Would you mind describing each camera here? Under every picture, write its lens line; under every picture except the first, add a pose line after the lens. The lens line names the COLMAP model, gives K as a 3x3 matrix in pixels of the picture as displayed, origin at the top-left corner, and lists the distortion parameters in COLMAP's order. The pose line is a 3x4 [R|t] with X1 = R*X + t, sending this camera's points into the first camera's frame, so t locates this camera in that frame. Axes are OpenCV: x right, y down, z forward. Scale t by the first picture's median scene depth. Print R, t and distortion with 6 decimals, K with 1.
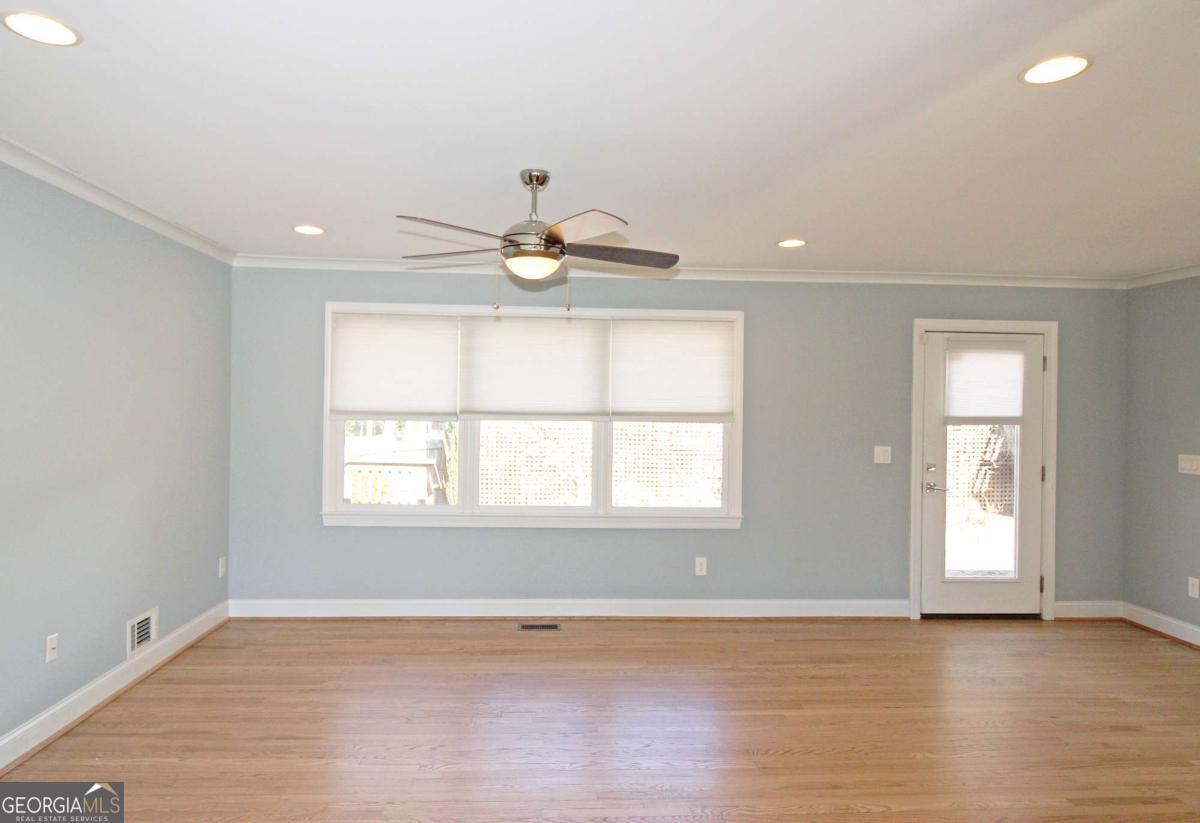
lens RADIAL K [[689.7, 0, 595.6], [0, 689.7, 405.6], [0, 0, 1]] dist [-0.006788, -0.000513]
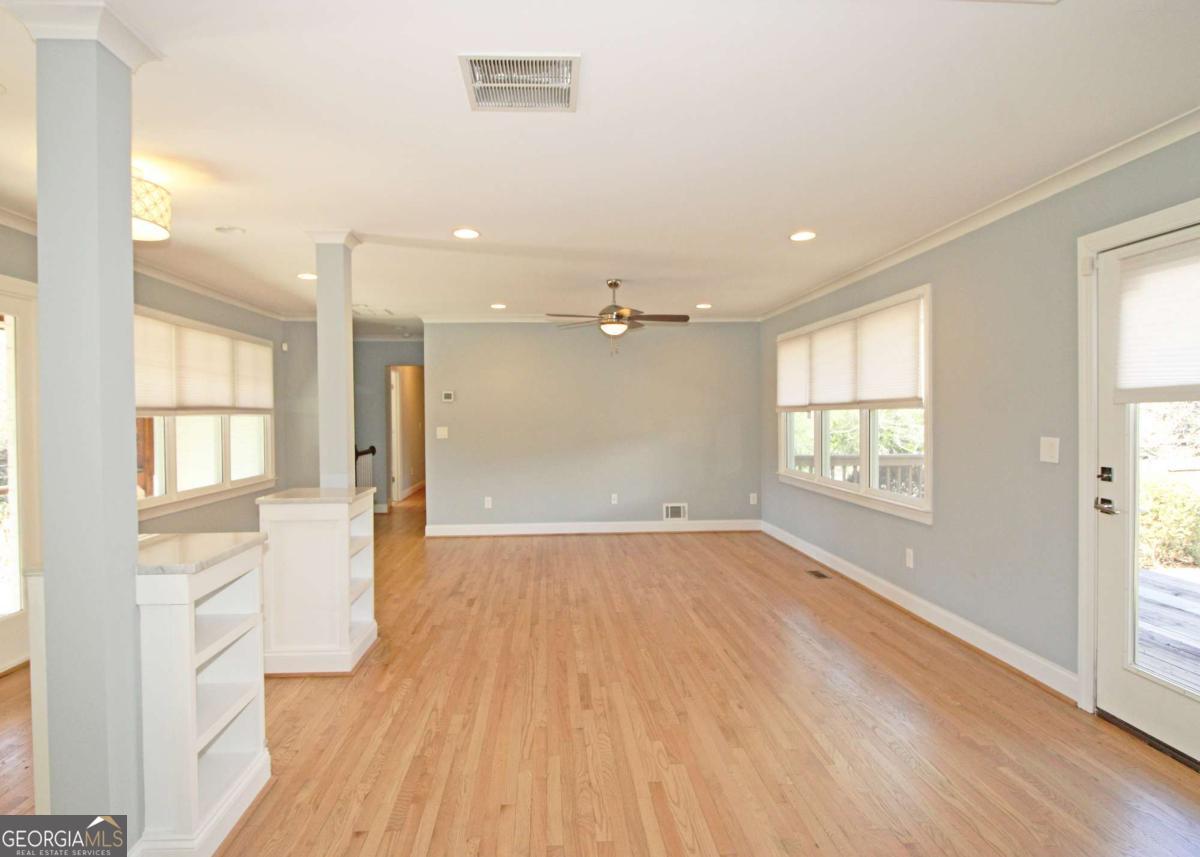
lens RADIAL K [[676.7, 0, 560.4], [0, 676.7, 417.6], [0, 0, 1]] dist [-0.015119, -0.007711]
pose [[-0.032443, -0.012159, -0.999400, 1.110179], [0.005205, 0.999910, -0.012334, 0.045925], [0.999460, -0.005602, -0.032377, 0.543491]]
